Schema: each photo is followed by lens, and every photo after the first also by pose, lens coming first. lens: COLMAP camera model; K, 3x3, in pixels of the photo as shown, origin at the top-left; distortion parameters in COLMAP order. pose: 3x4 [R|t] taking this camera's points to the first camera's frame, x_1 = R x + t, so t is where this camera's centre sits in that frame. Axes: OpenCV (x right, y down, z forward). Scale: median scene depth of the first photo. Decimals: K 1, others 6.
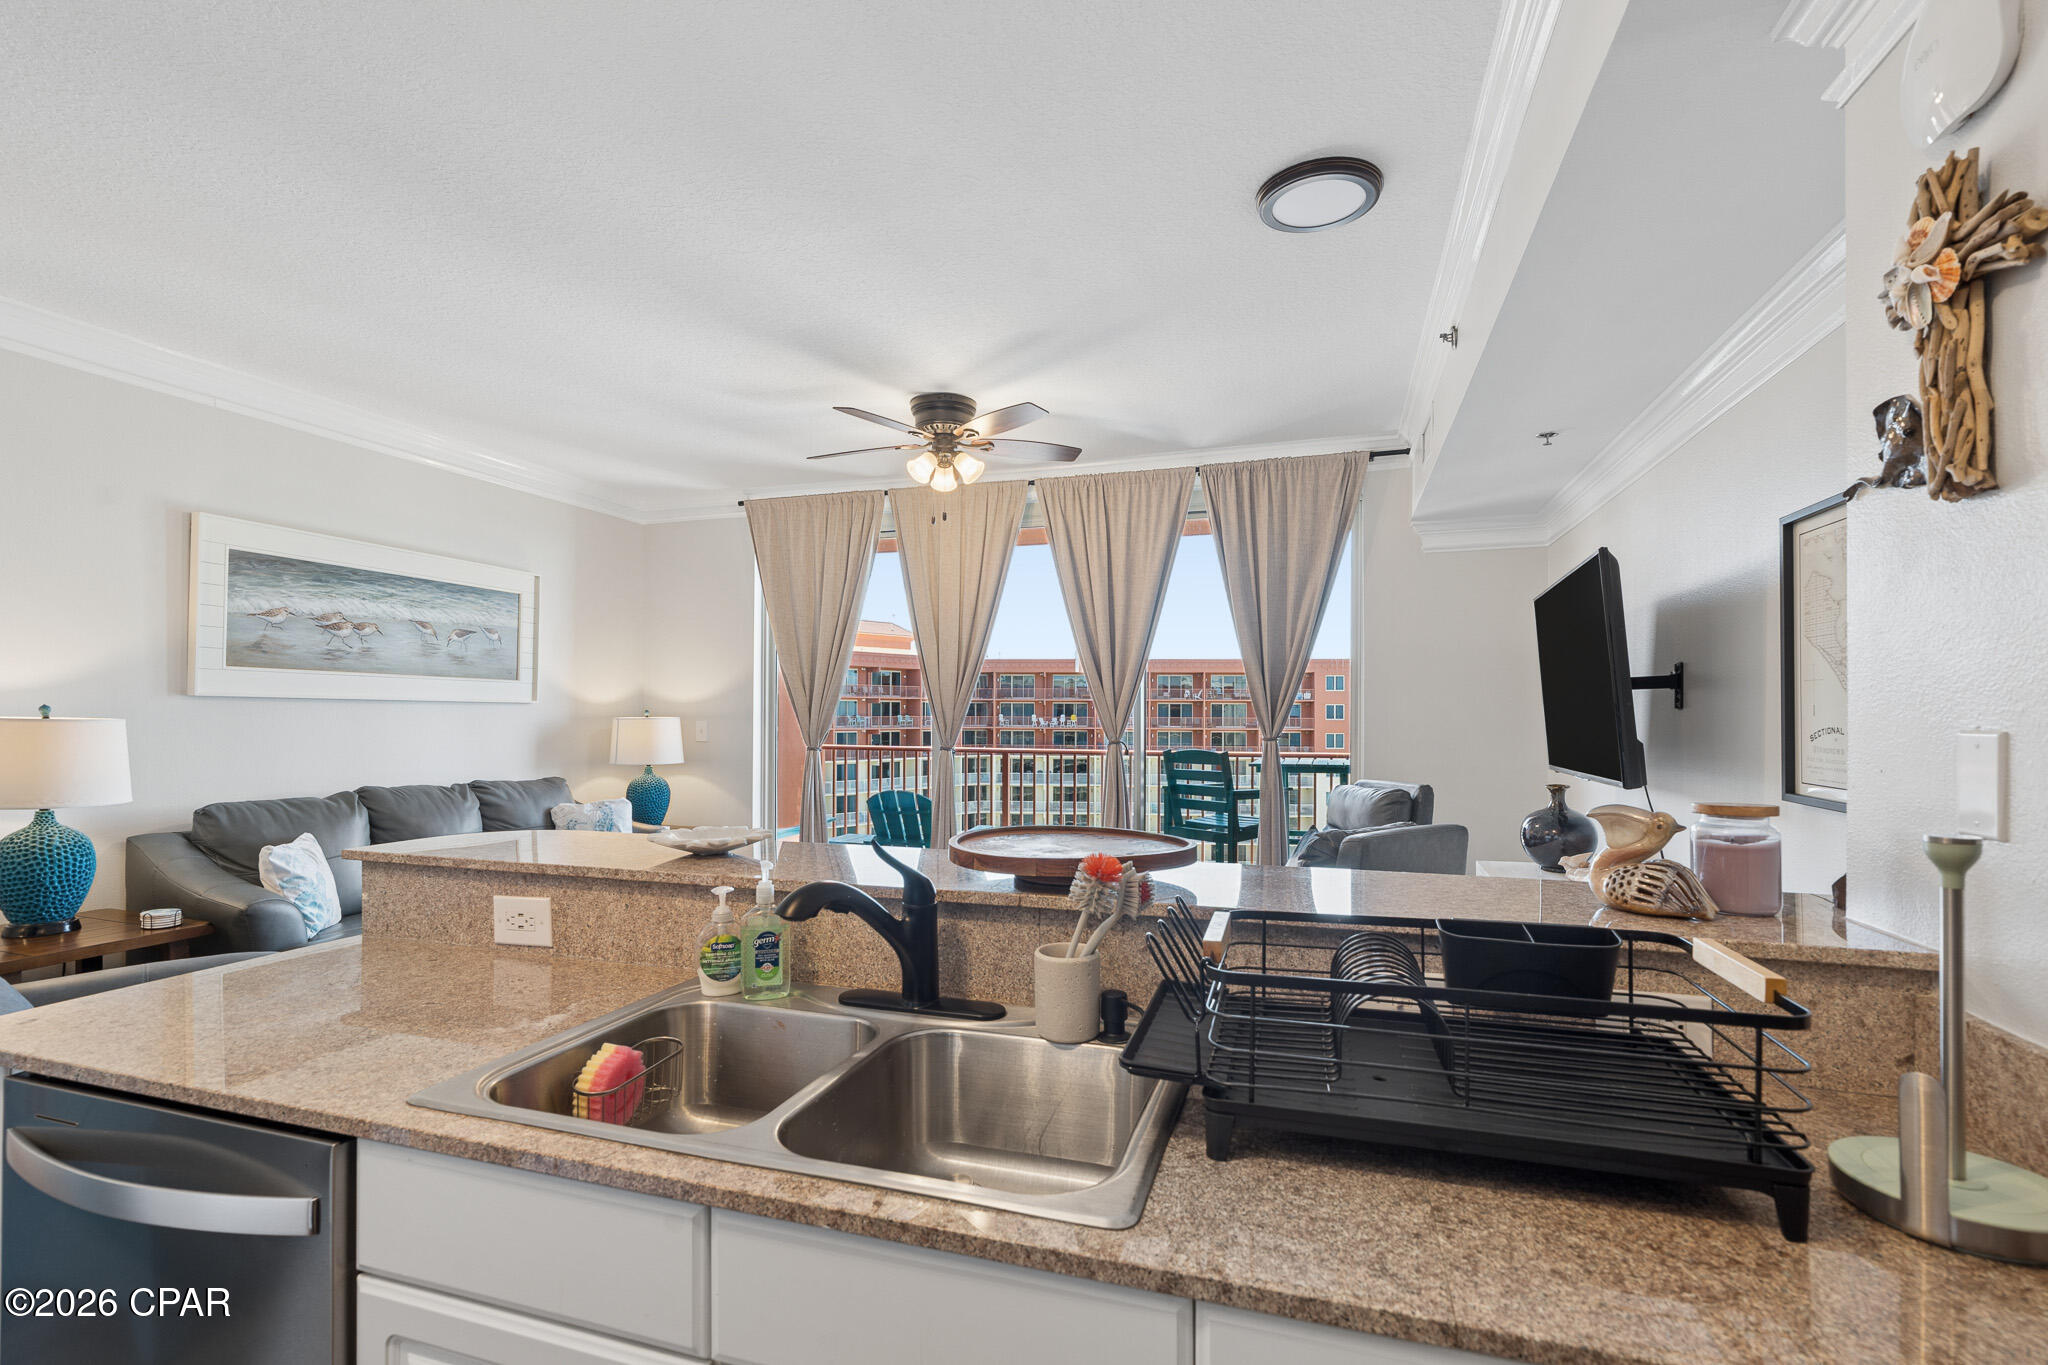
lens RADIAL K [[938.0, 0, 1007.7], [0, 938.0, 702.7], [0, 0, 1]] dist [-0.002485, 0.002244]
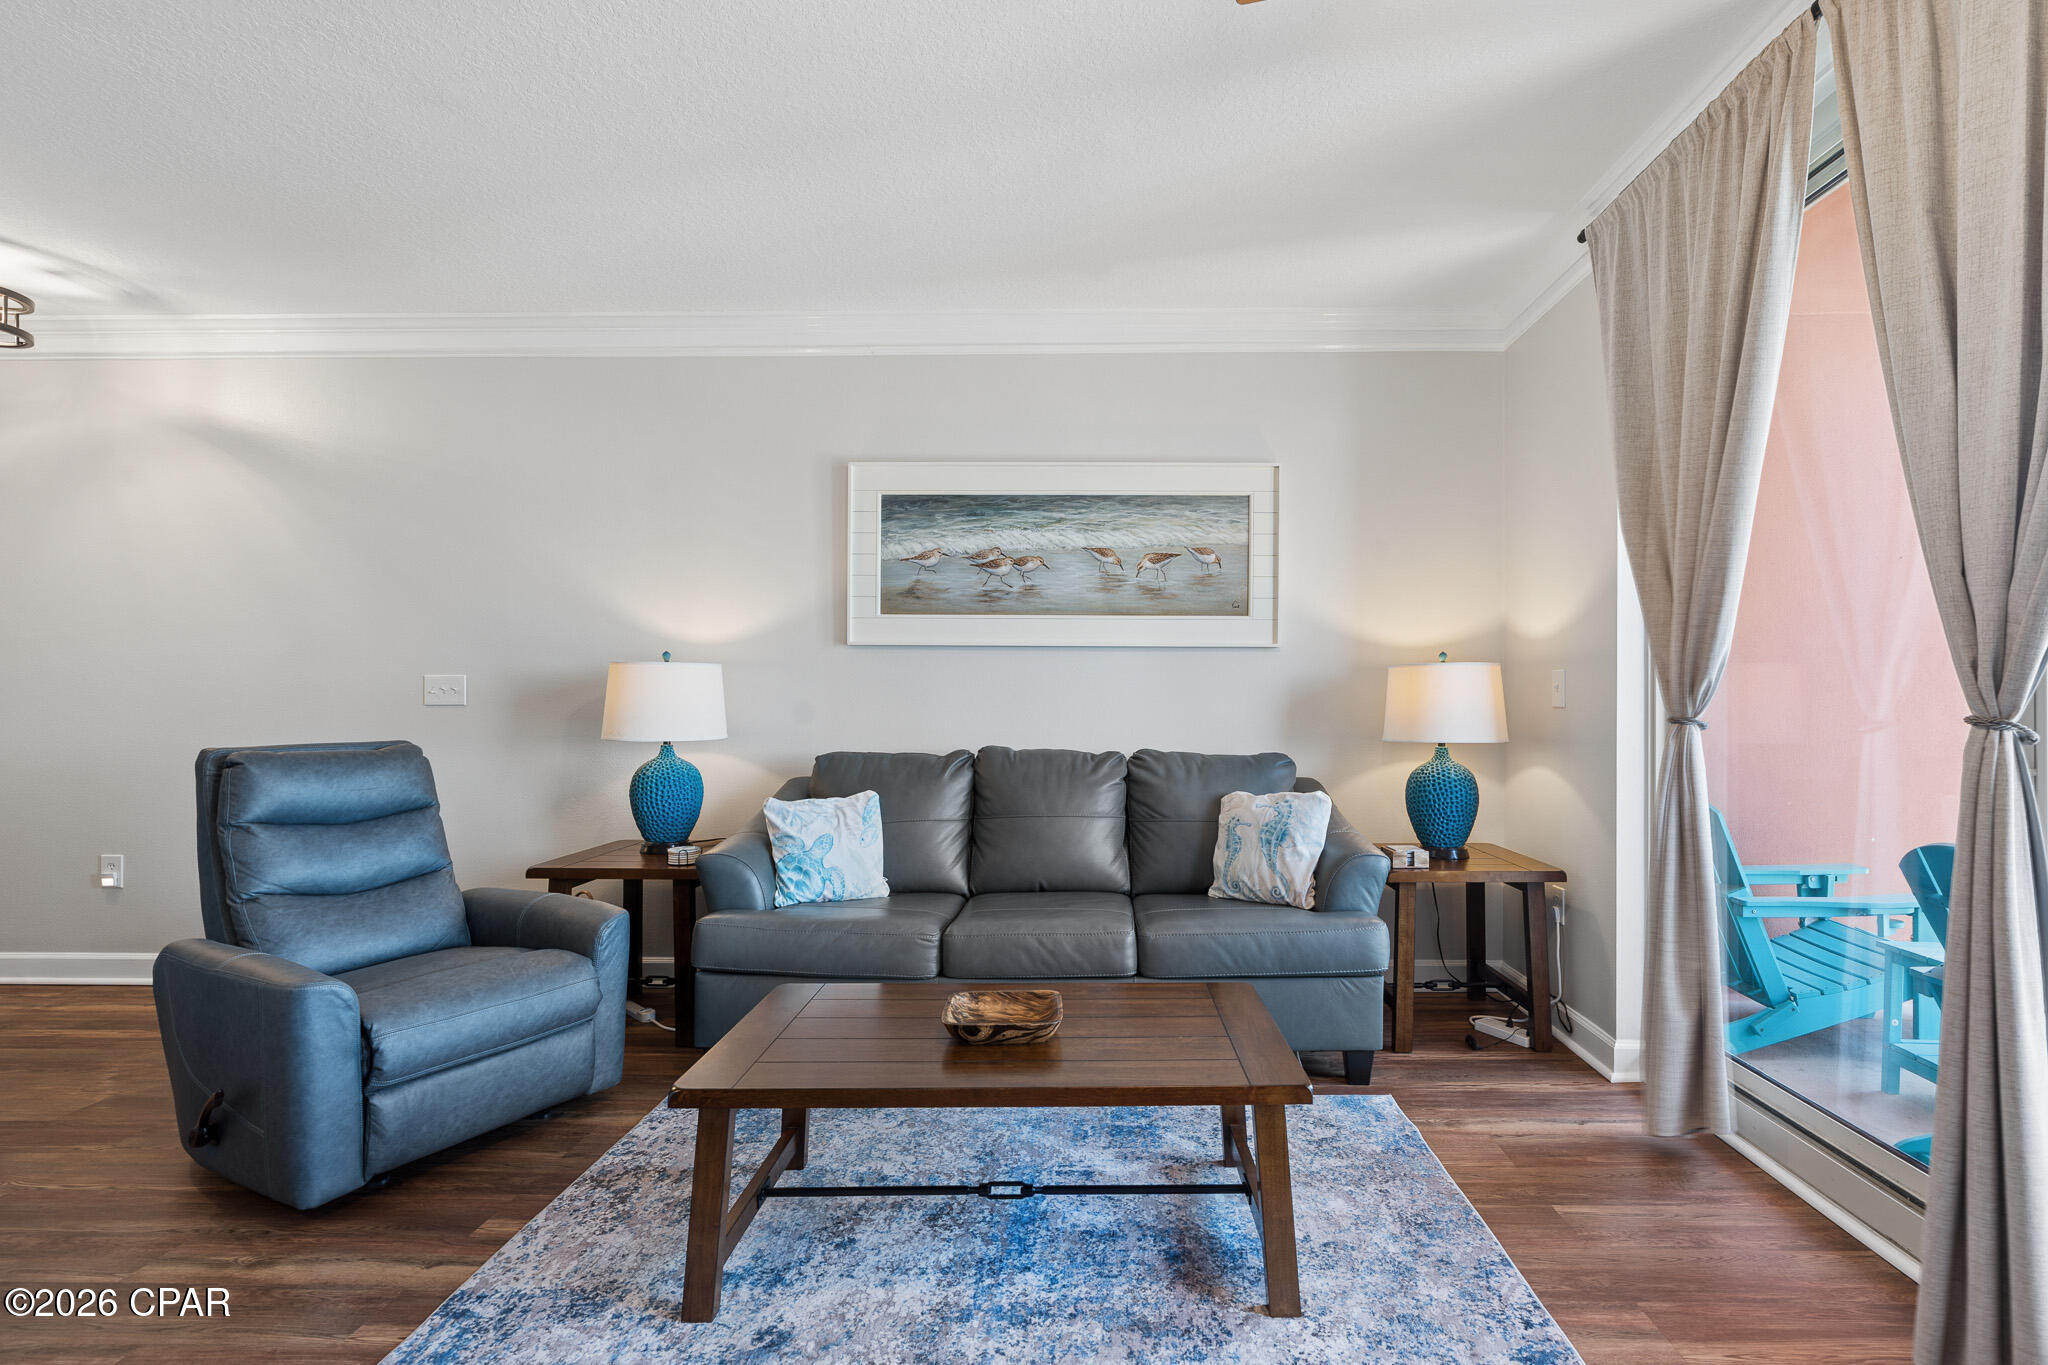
lens RADIAL K [[938.0, 0, 1026.5], [0, 938.0, 697.6], [0, 0, 1]] dist [-0.002485, 0.002244]
pose [[0.316200, 0.007989, -0.948659, 0.135348], [0.013473, 0.999826, 0.012911, 0.033501], [0.948597, -0.016864, 0.316037, 0.725323]]
